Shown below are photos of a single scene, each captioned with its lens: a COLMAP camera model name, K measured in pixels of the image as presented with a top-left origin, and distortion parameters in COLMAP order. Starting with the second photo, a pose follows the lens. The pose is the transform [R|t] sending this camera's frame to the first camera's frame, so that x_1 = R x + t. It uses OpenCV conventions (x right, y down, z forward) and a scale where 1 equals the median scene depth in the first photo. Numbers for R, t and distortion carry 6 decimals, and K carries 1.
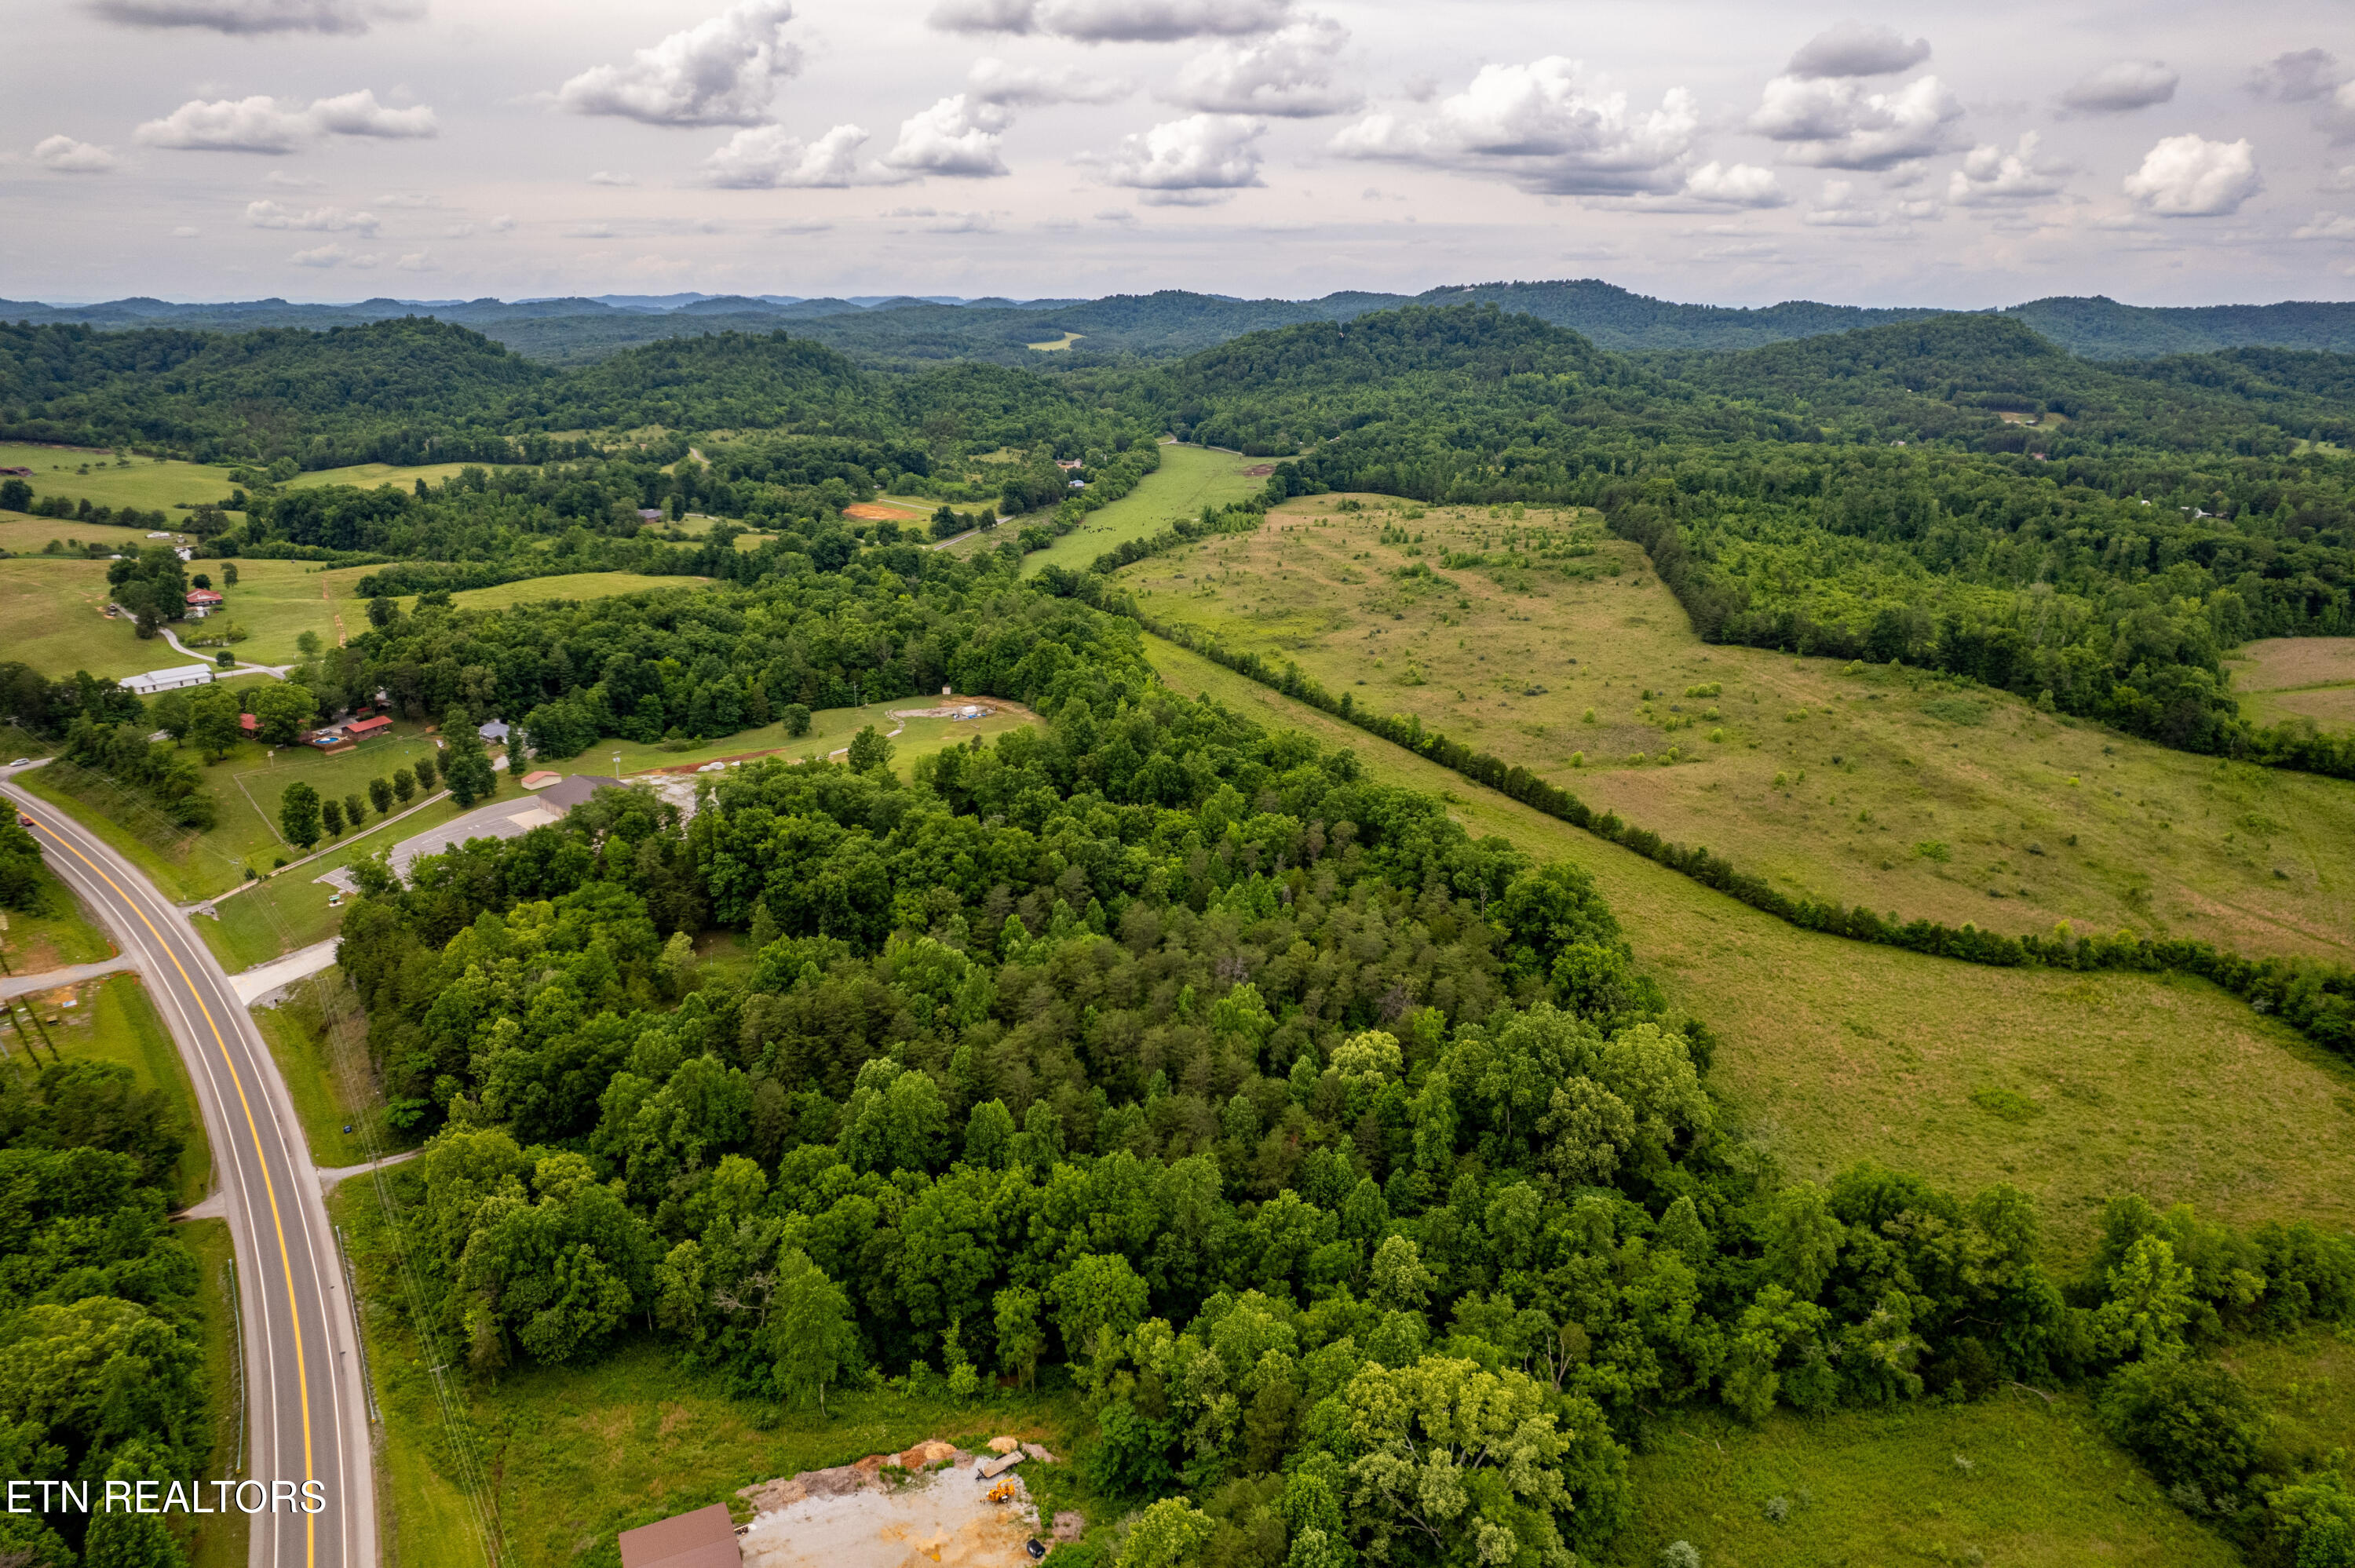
lens RADIAL K [[1508.5, 0, 1177.7], [0, 1508.5, 785.5], [0, 0, 1]] dist [-0.078271, 0.068585]
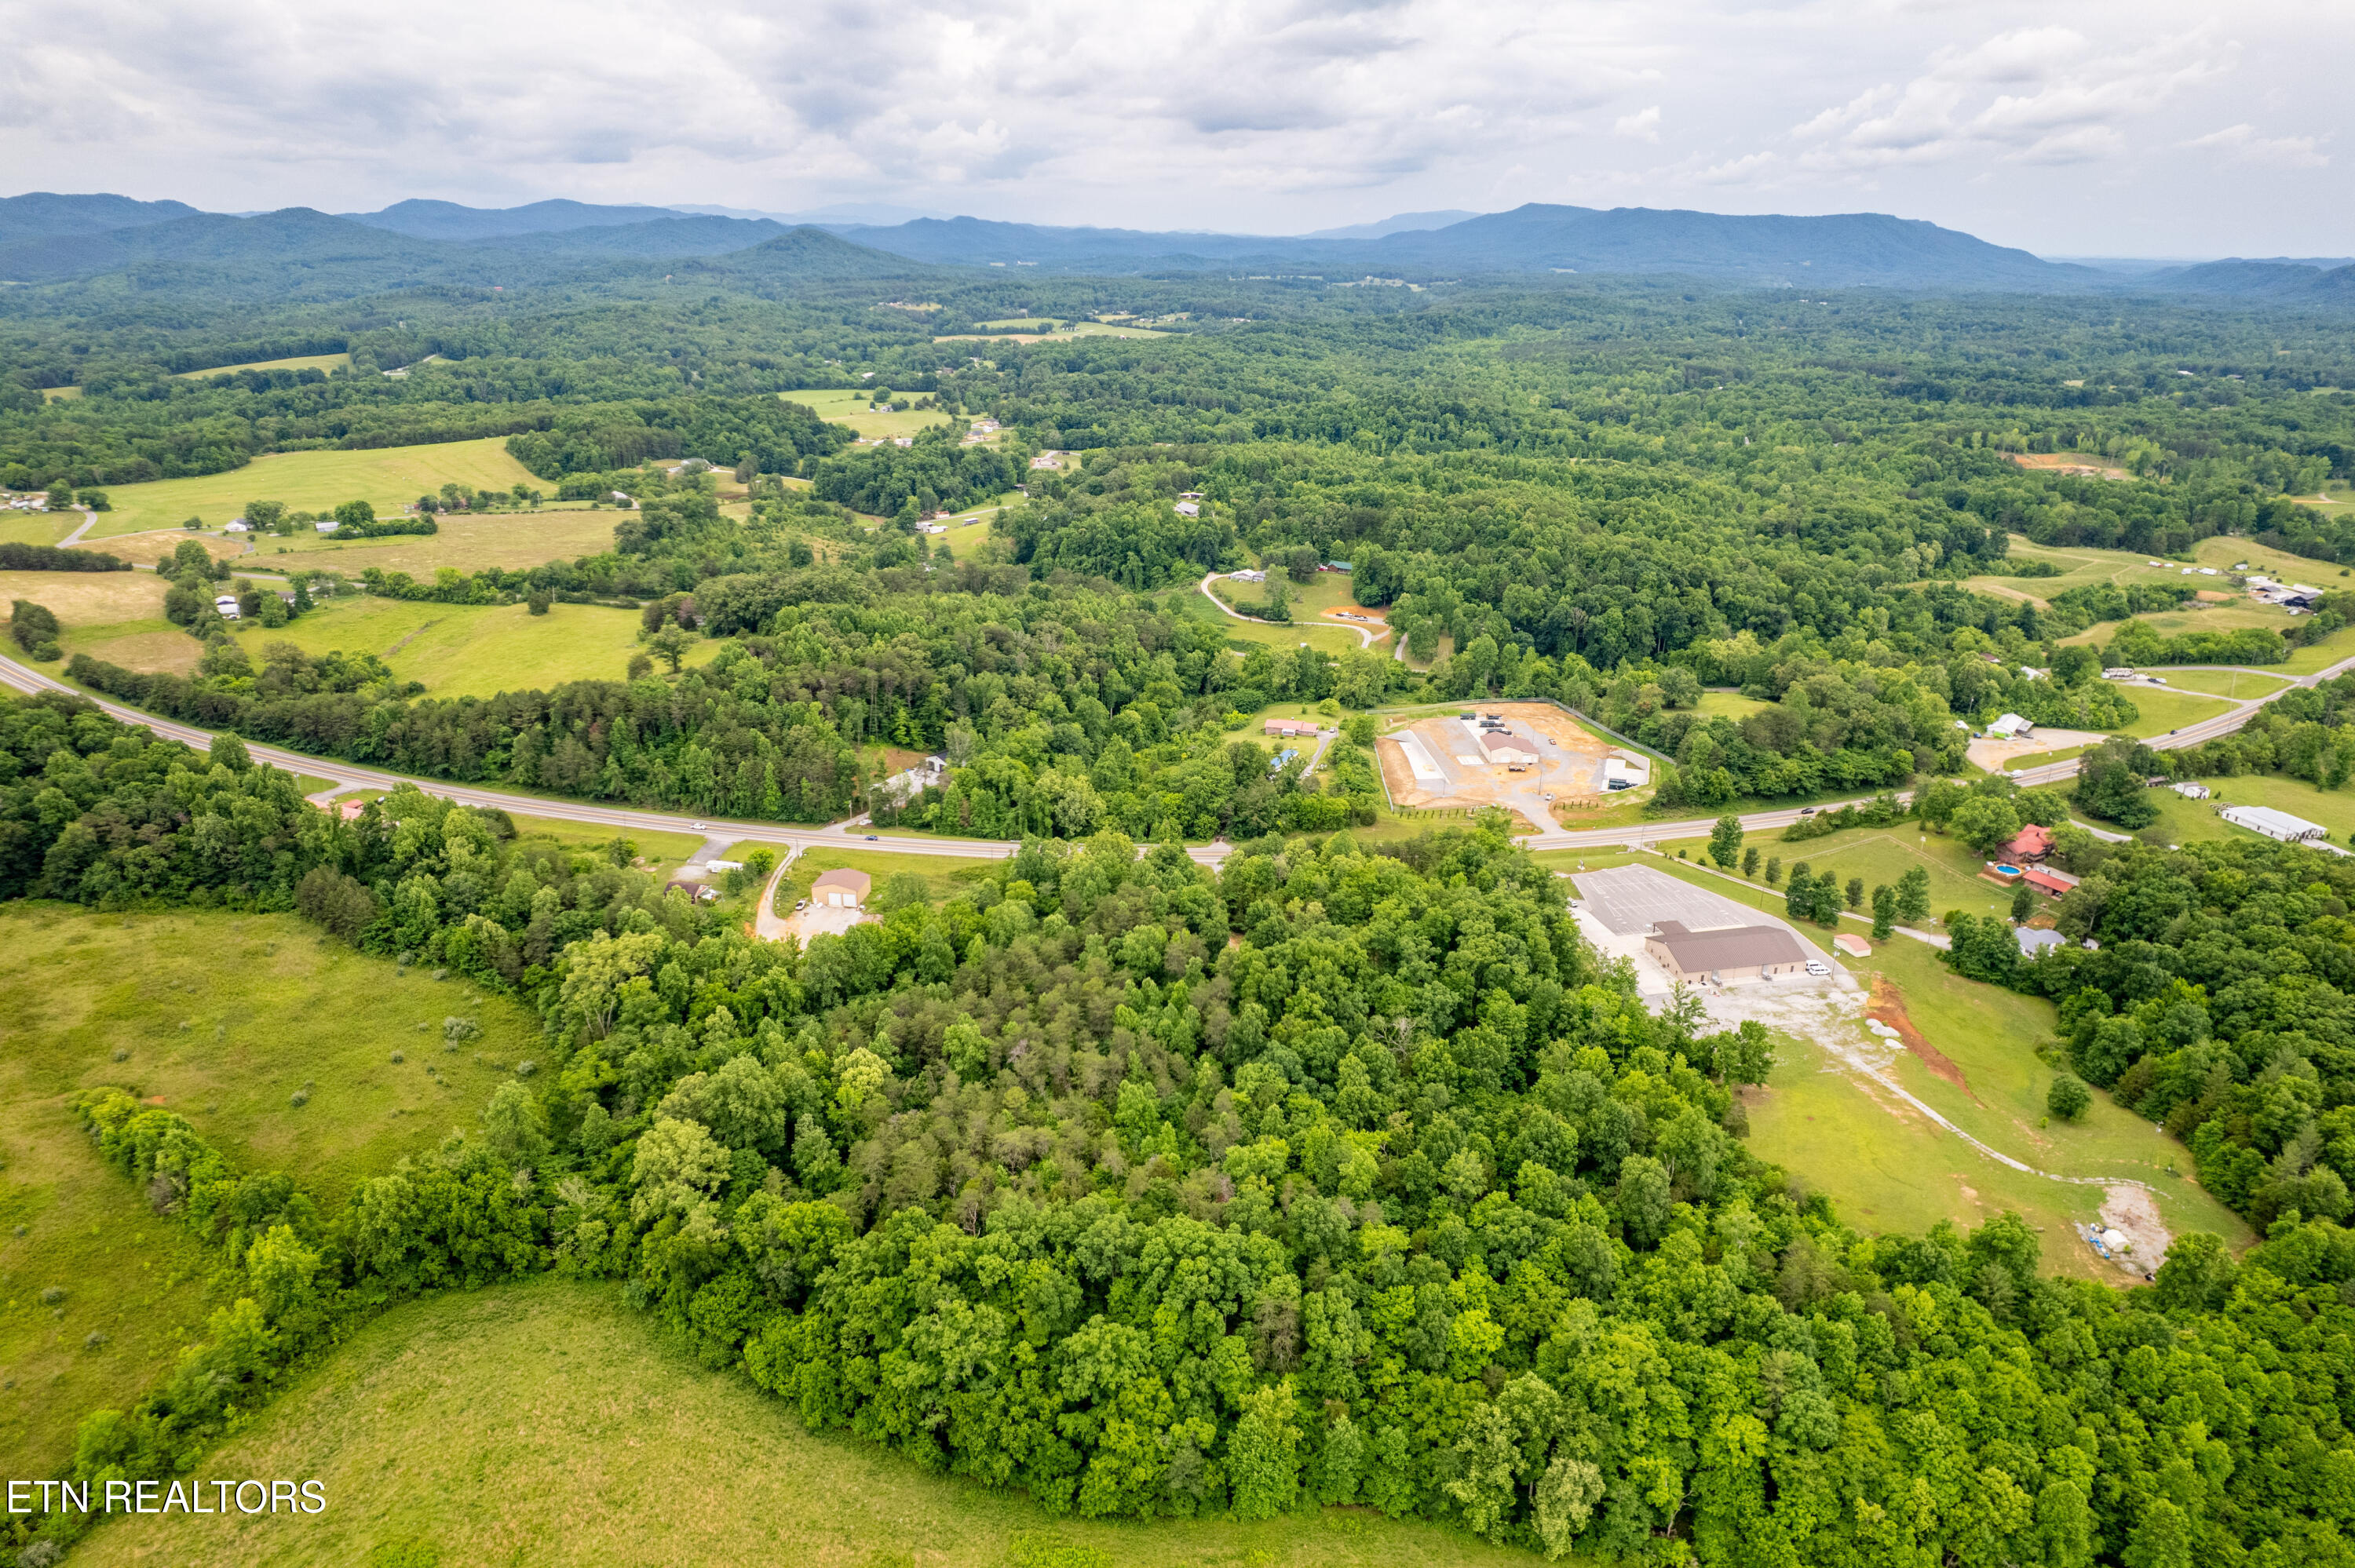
lens RADIAL K [[1508.5, 0, 1179.6], [0, 1508.5, 785.4], [0, 0, 1]] dist [-0.078271, 0.068585]
pose [[-0.559531, 0.280158, -0.780024, 0.433284], [-0.269767, 0.828328, 0.491018, -0.349406], [0.783678, 0.485164, -0.387897, 0.750132]]
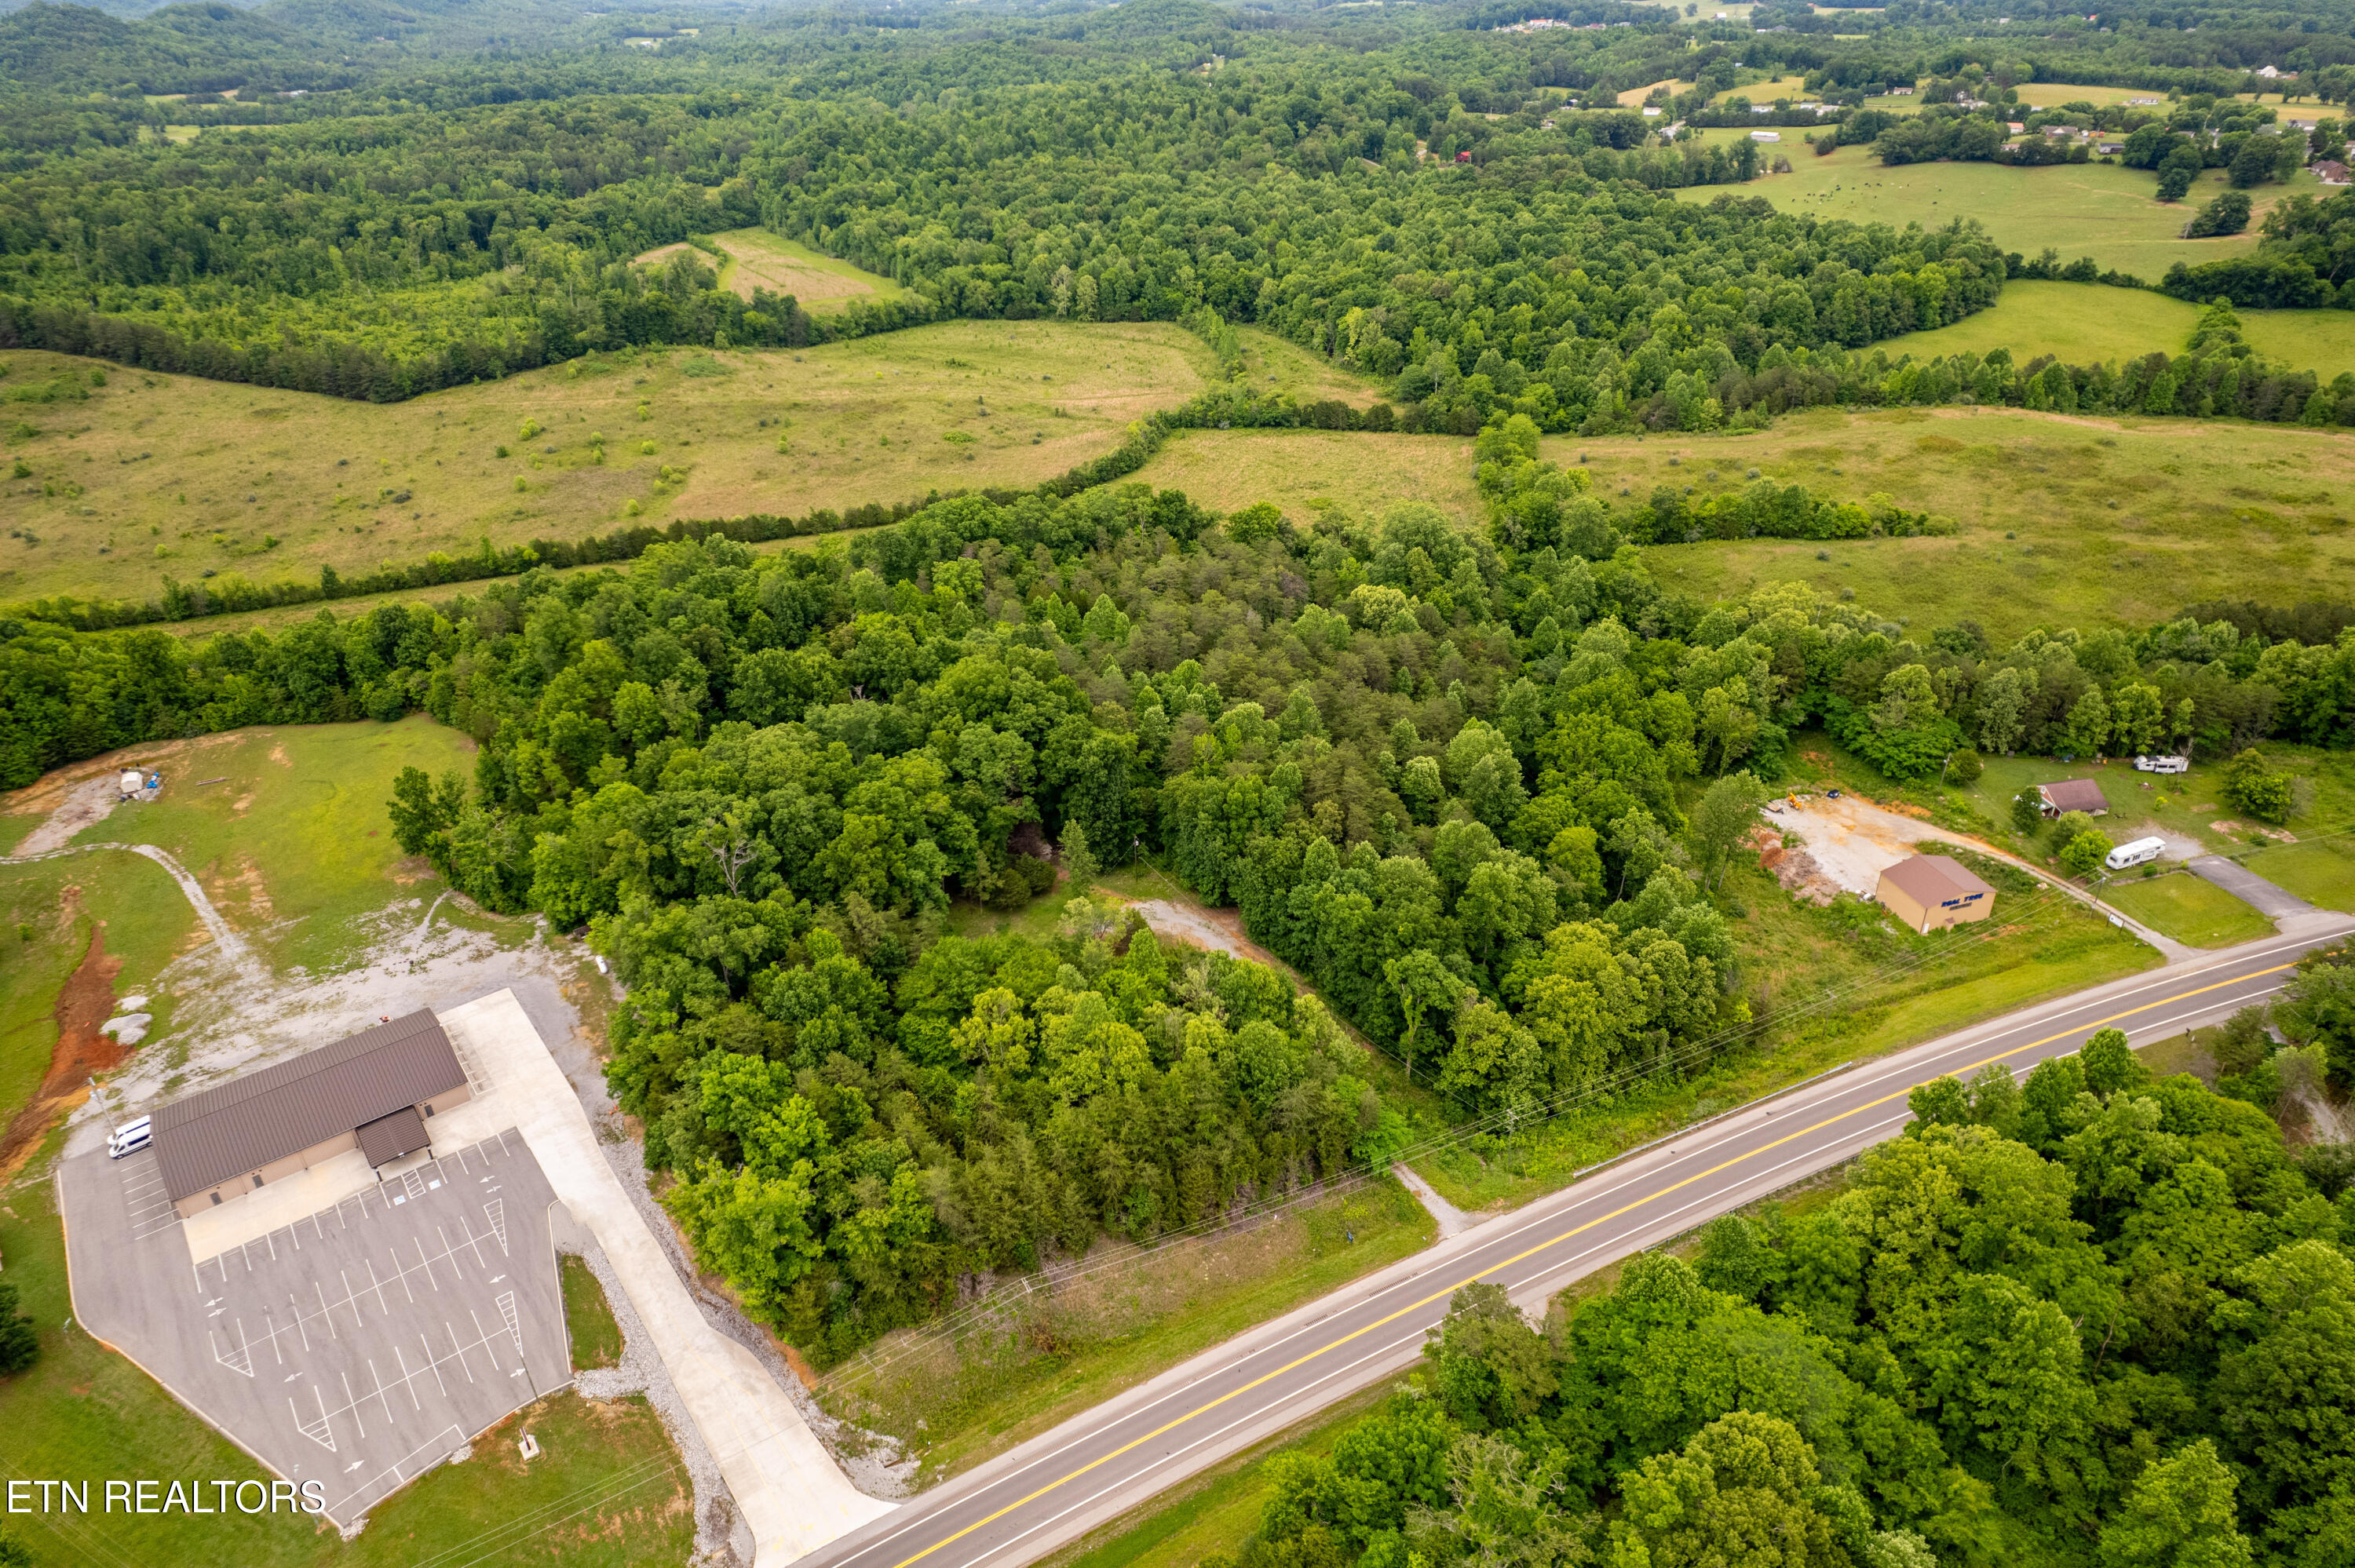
lens RADIAL K [[1508.5, 0, 1174.2], [0, 1508.5, 783.7], [0, 0, 1]] dist [-0.078271, 0.068585]
pose [[0.151634, -0.499394, 0.853002, -0.520783], [0.331676, 0.838653, 0.432033, -0.148781], [-0.931127, 0.217409, 0.292805, 0.381751]]
